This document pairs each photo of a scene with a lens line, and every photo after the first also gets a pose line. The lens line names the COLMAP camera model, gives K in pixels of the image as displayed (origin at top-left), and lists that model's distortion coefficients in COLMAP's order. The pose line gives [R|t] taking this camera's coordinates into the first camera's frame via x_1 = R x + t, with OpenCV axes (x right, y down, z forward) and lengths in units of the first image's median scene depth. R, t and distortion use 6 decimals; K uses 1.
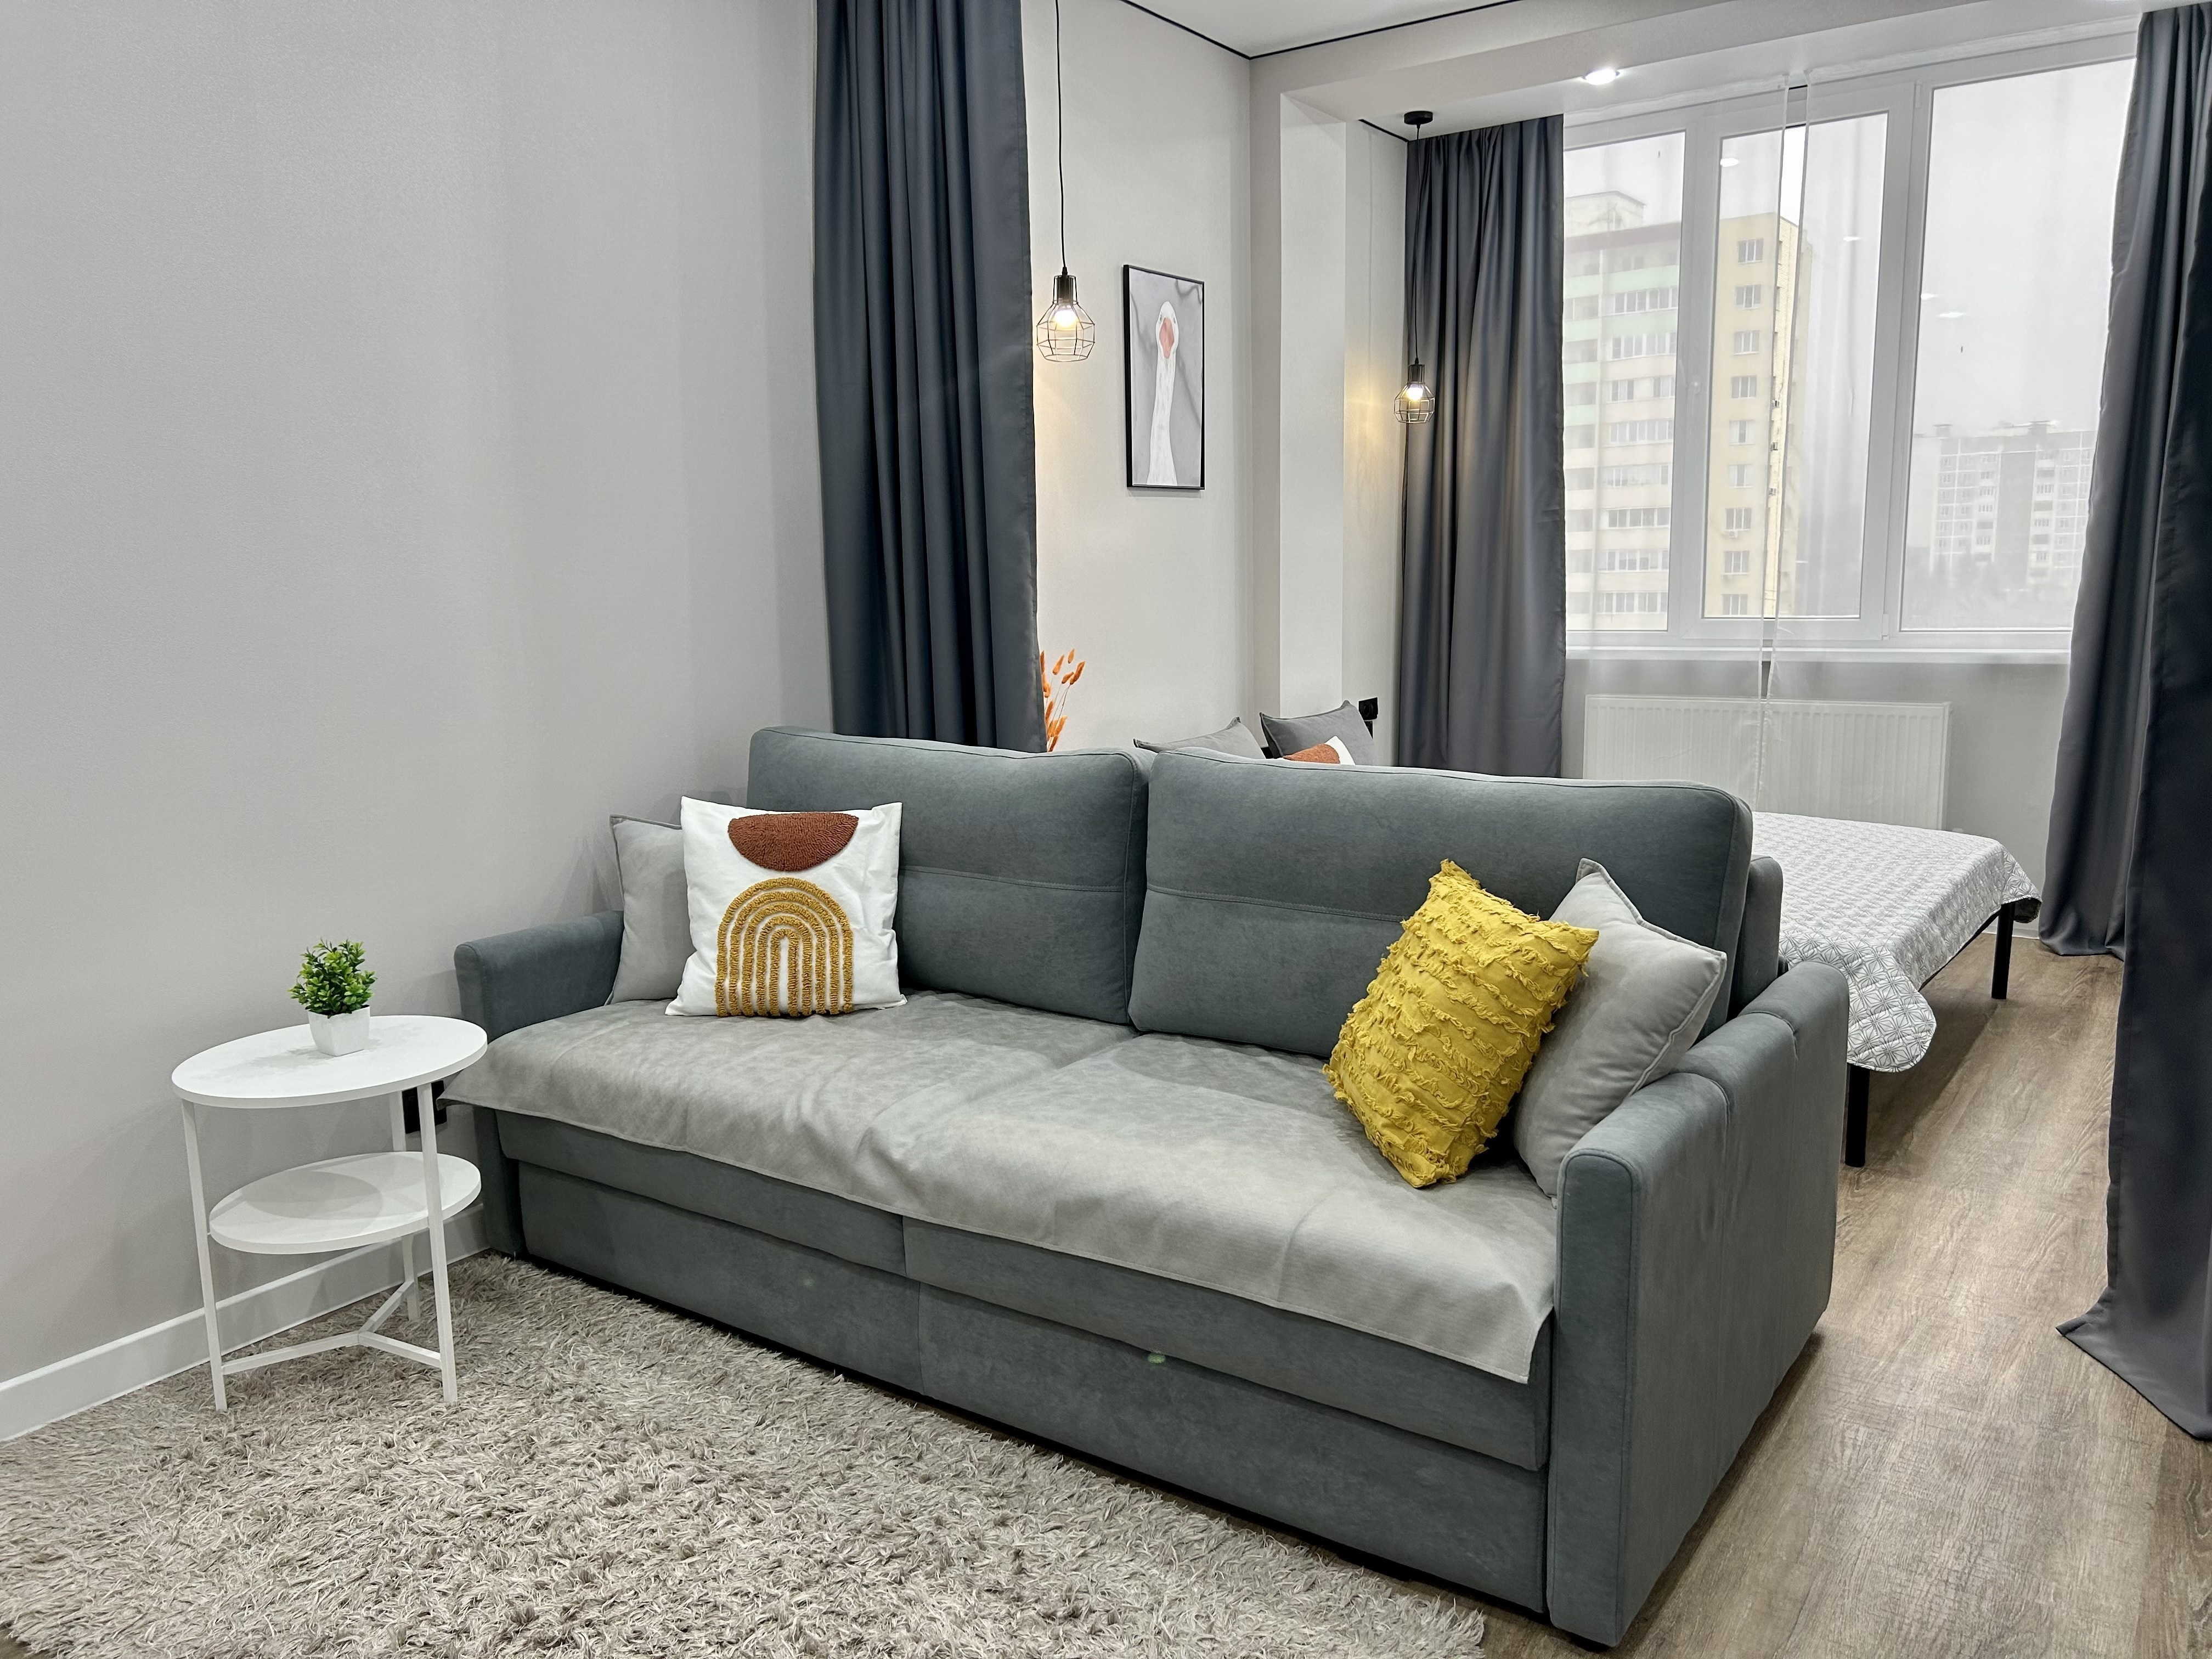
lens RADIAL K [[1637.9, 0, 1099.0], [0, 1637.9, 846.0], [0, 0, 1]] dist [0.062653, -0.072841]
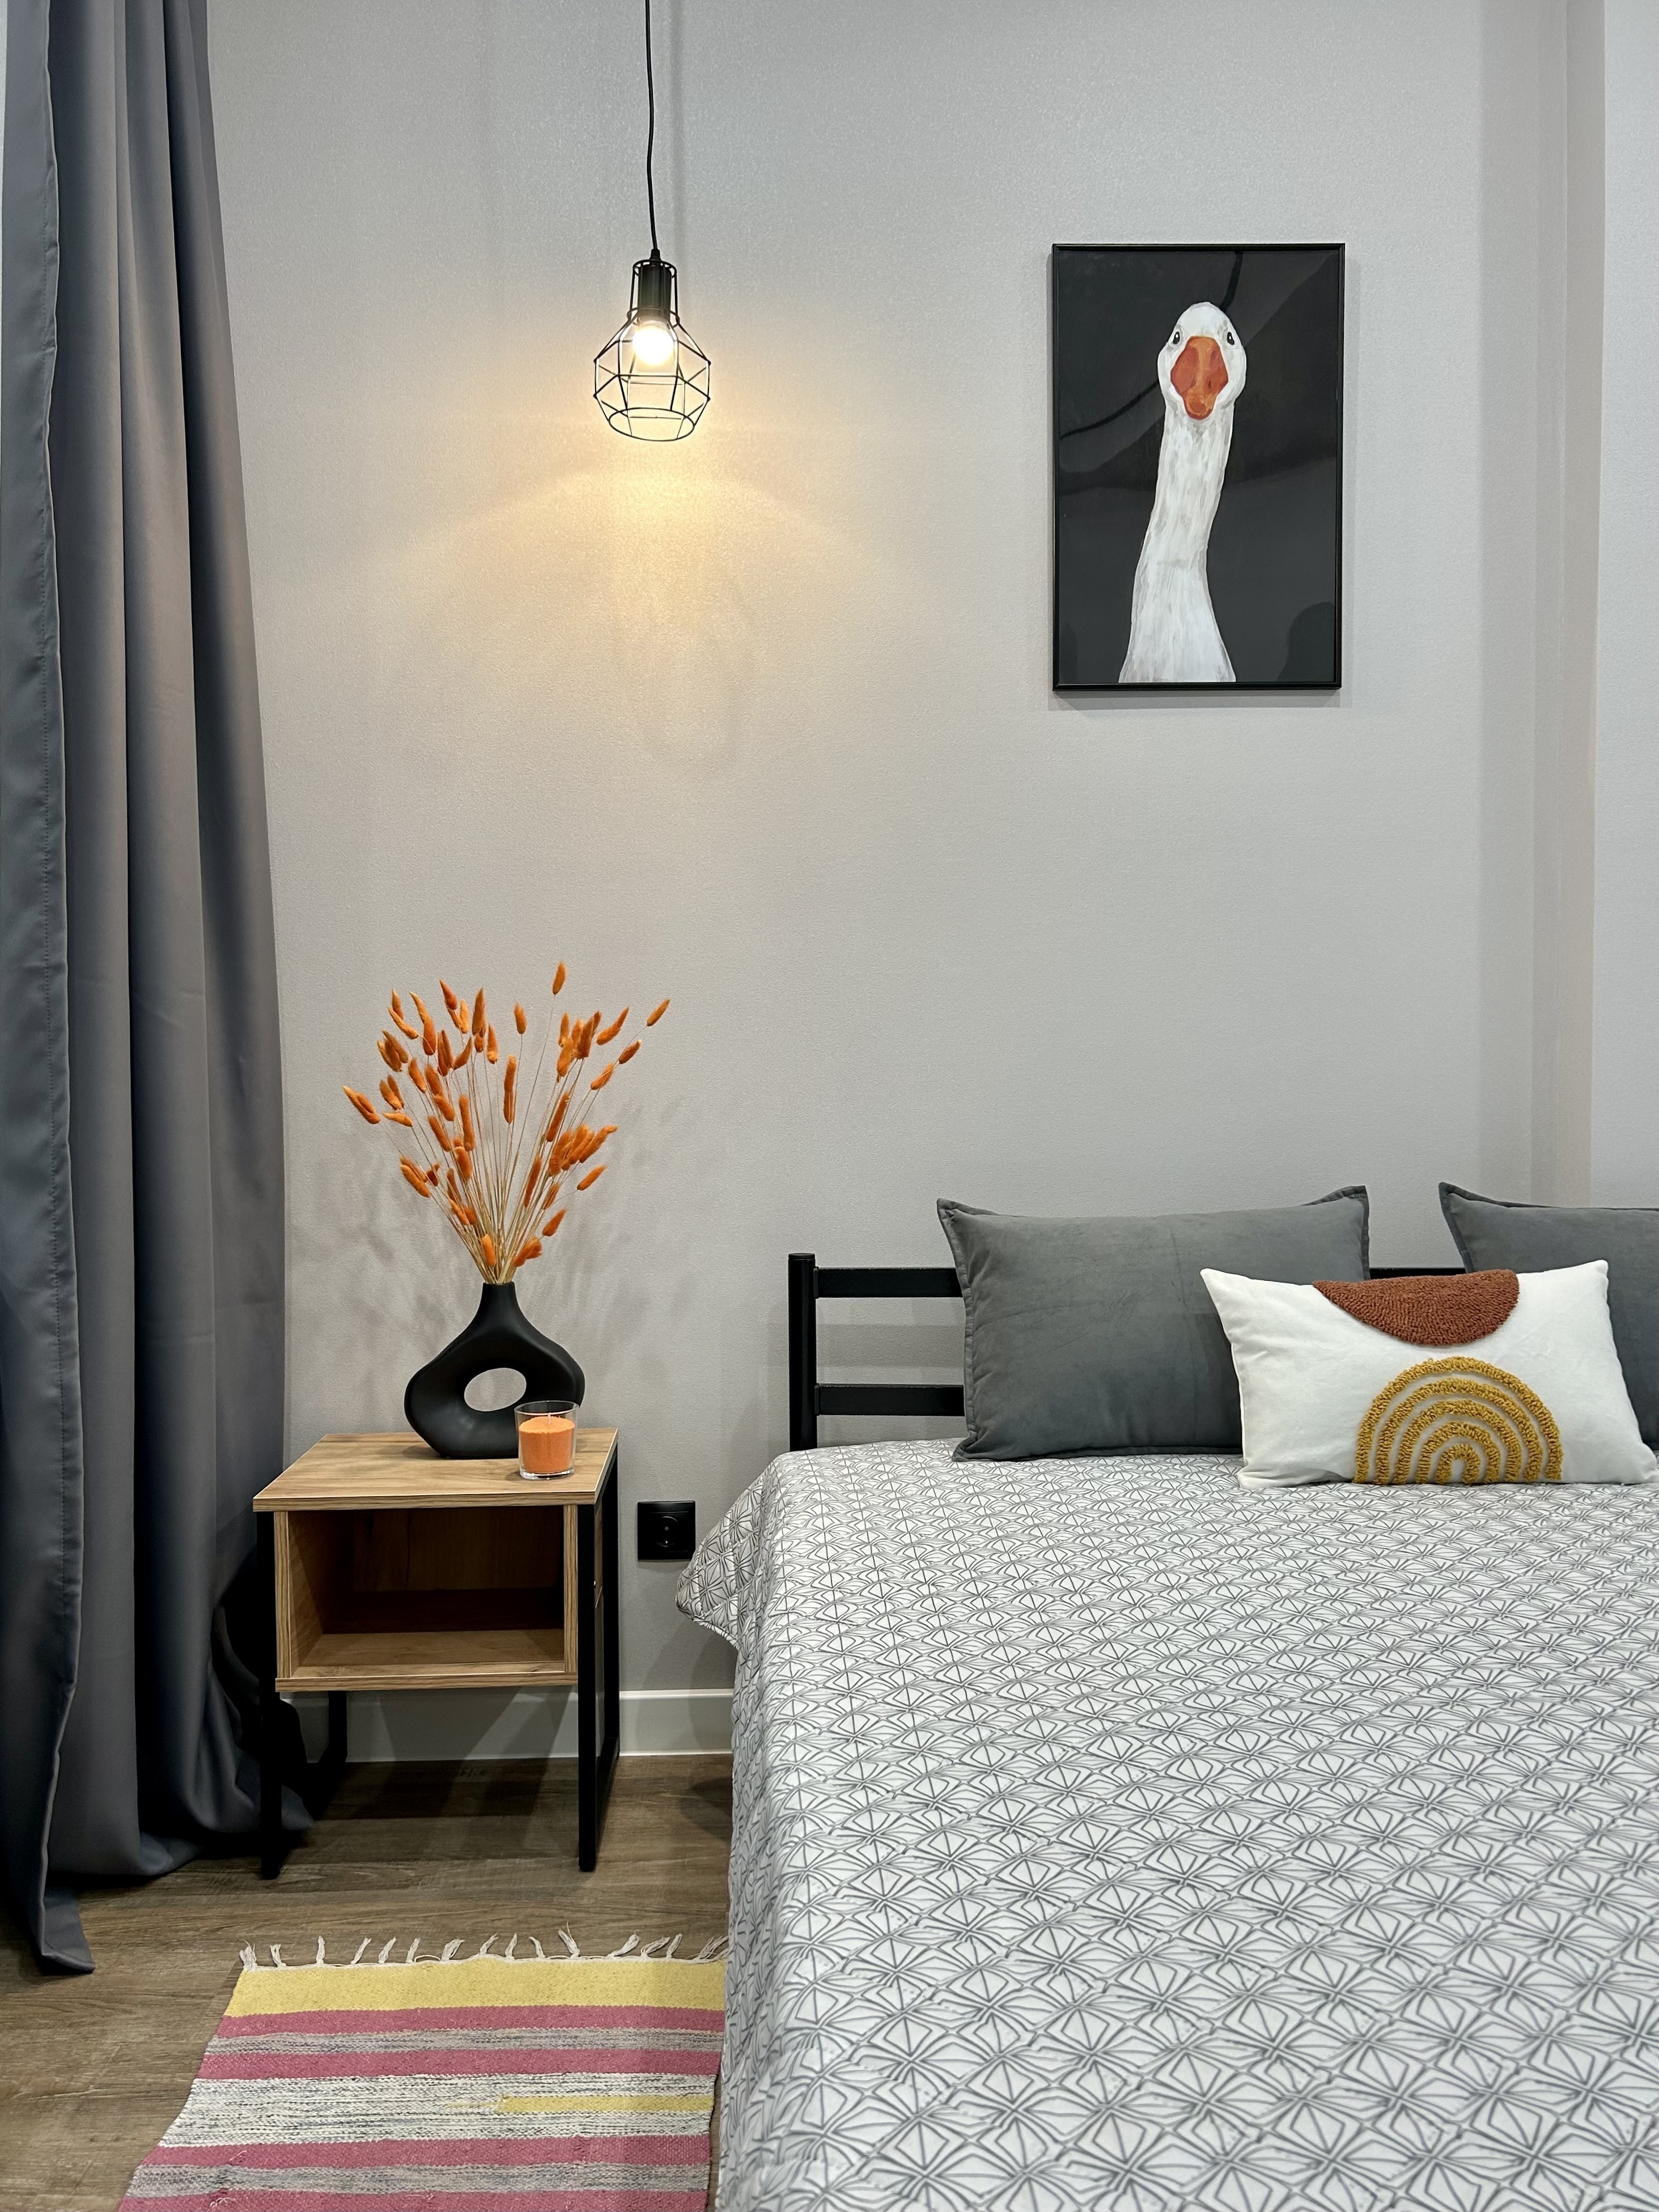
lens RADIAL K [[1754.3, 0, 827.5], [0, 1754.3, 1118.6], [0, 0, 1]] dist [0.022336, -0.004753]
pose [[0.604795, 0.046660, -0.795013, 0.599900], [-0.139714, 0.989016, -0.048239, -0.088682], [0.784030, 0.140249, 0.604671, 0.984003]]
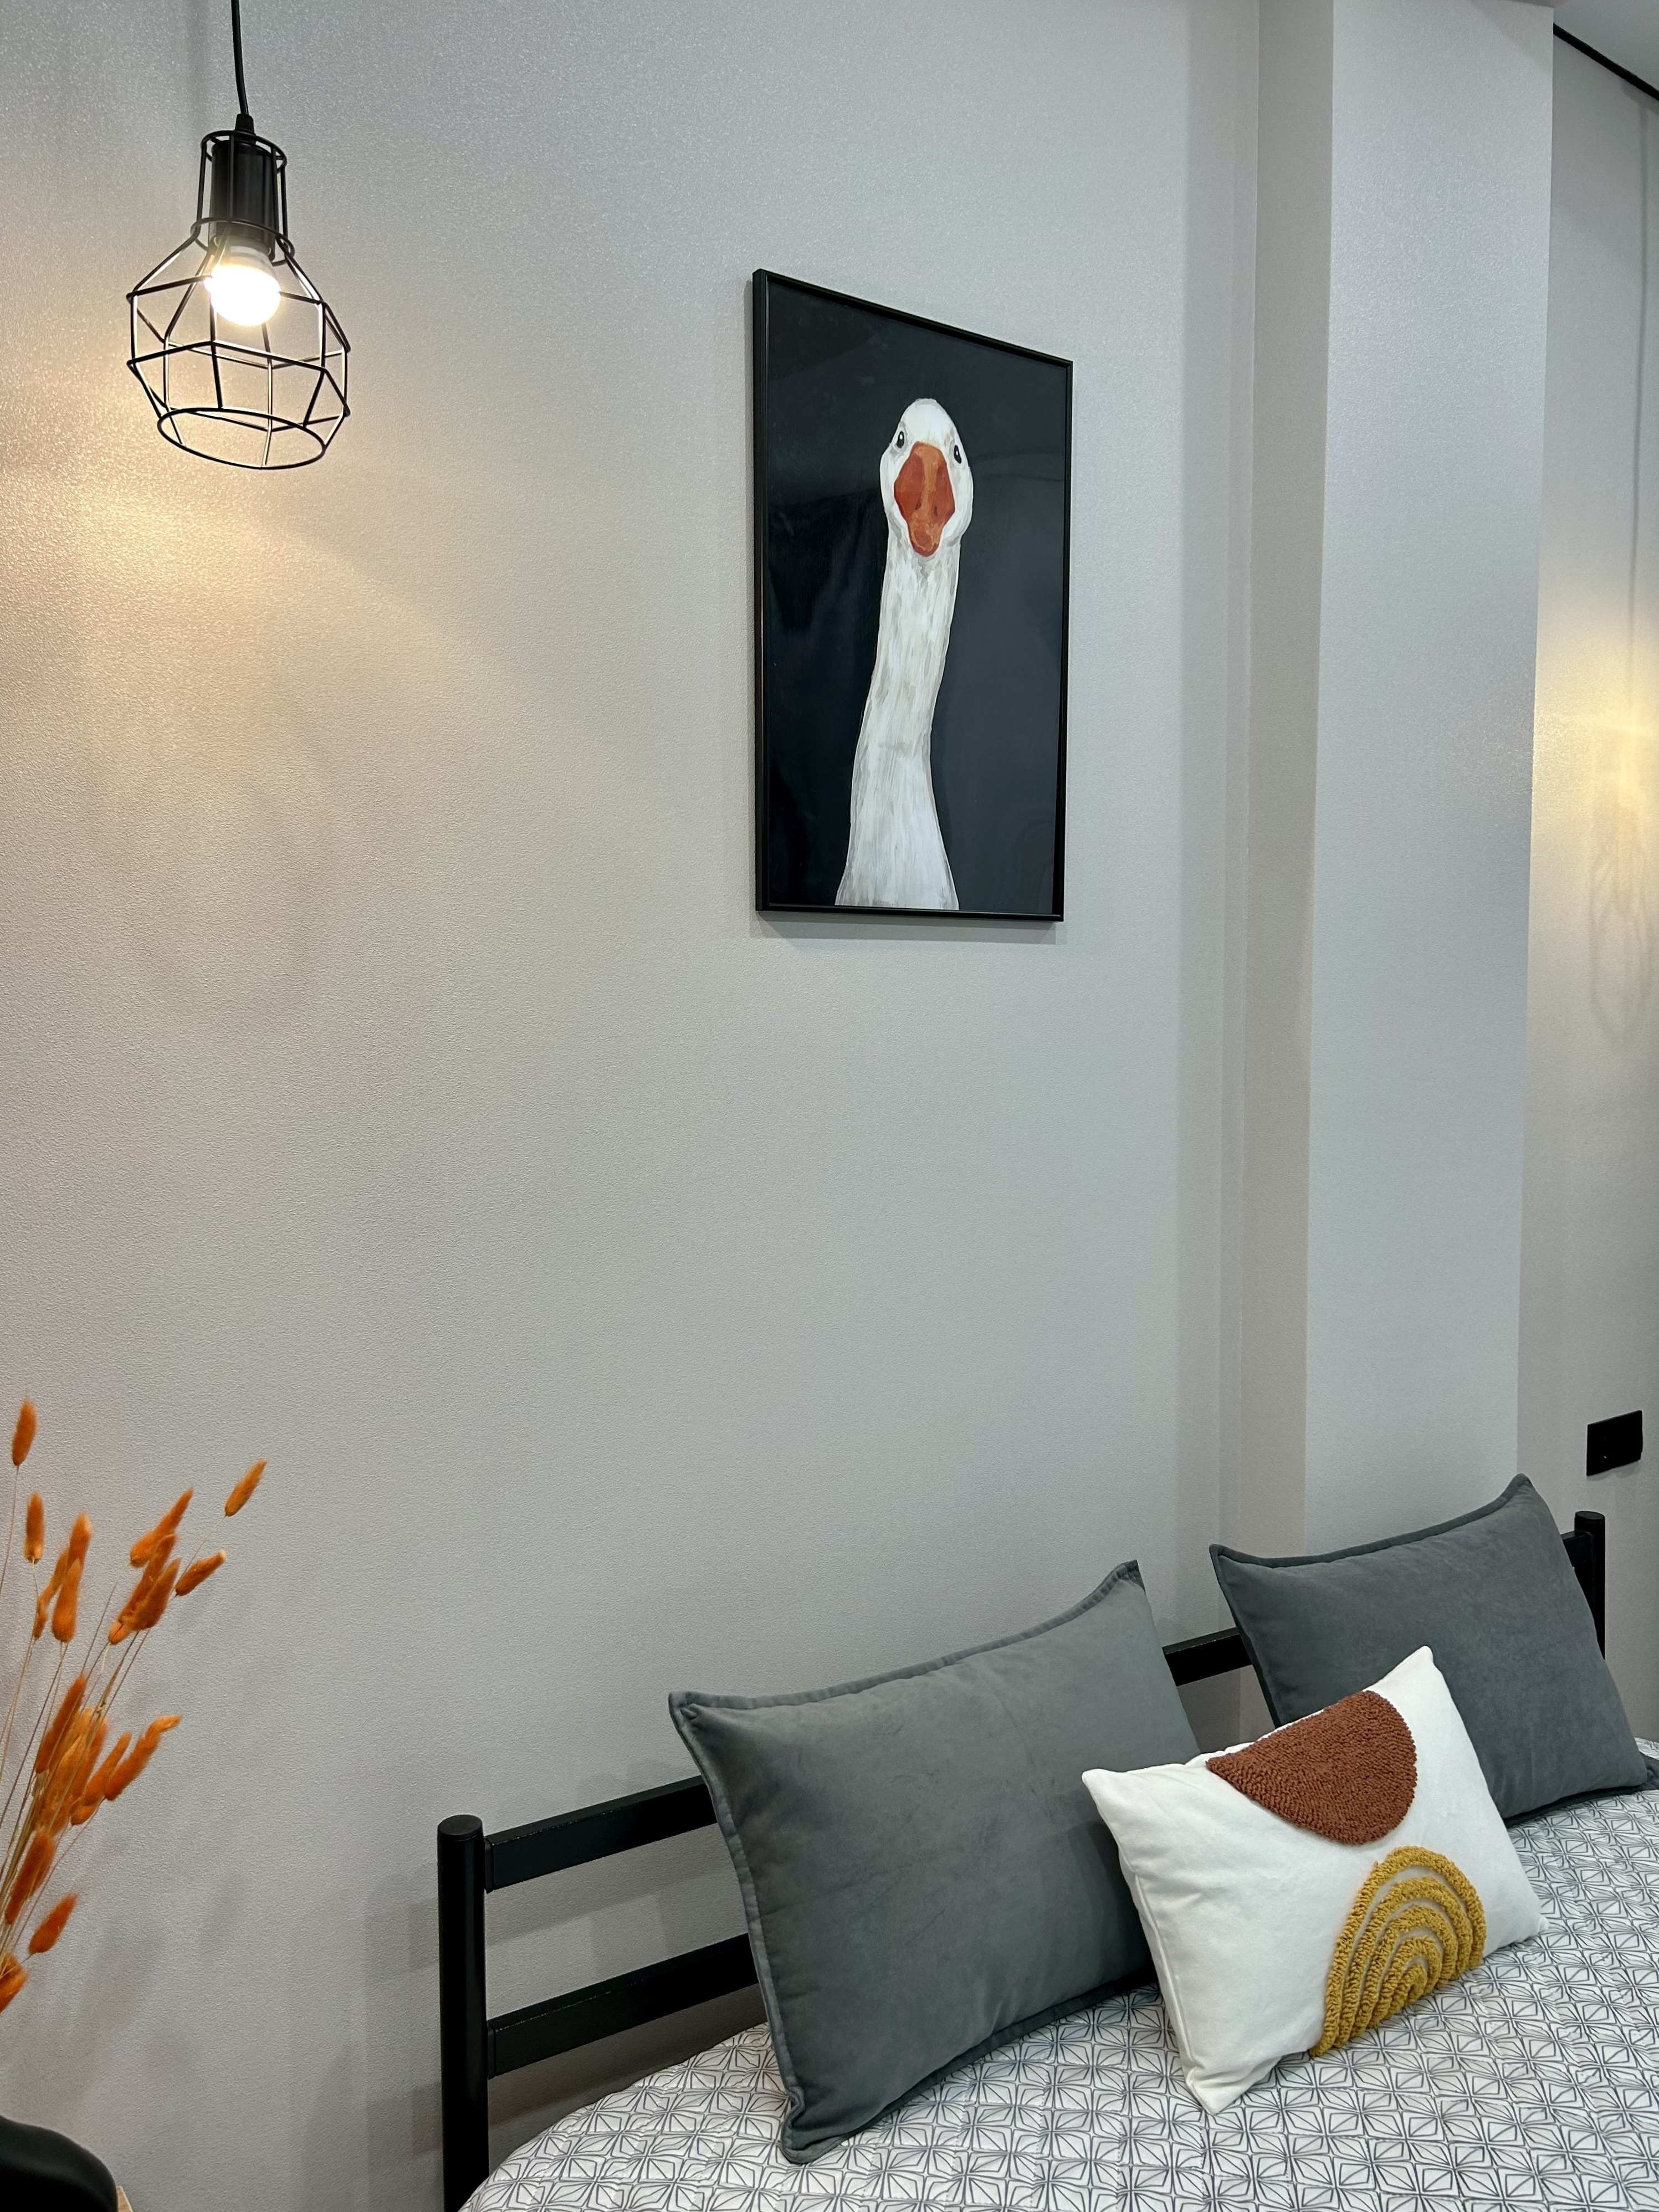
lens RADIAL K [[1707.0, 0, 827.2], [0, 1707.0, 1118.0], [0, 0, 1]] dist [0.009209, 0.005637]
pose [[0.945453, 0.046084, -0.322483, 0.223130], [-0.077980, 0.993178, -0.086693, -0.221646], [0.316288, 0.107111, 0.942597, 1.022781]]
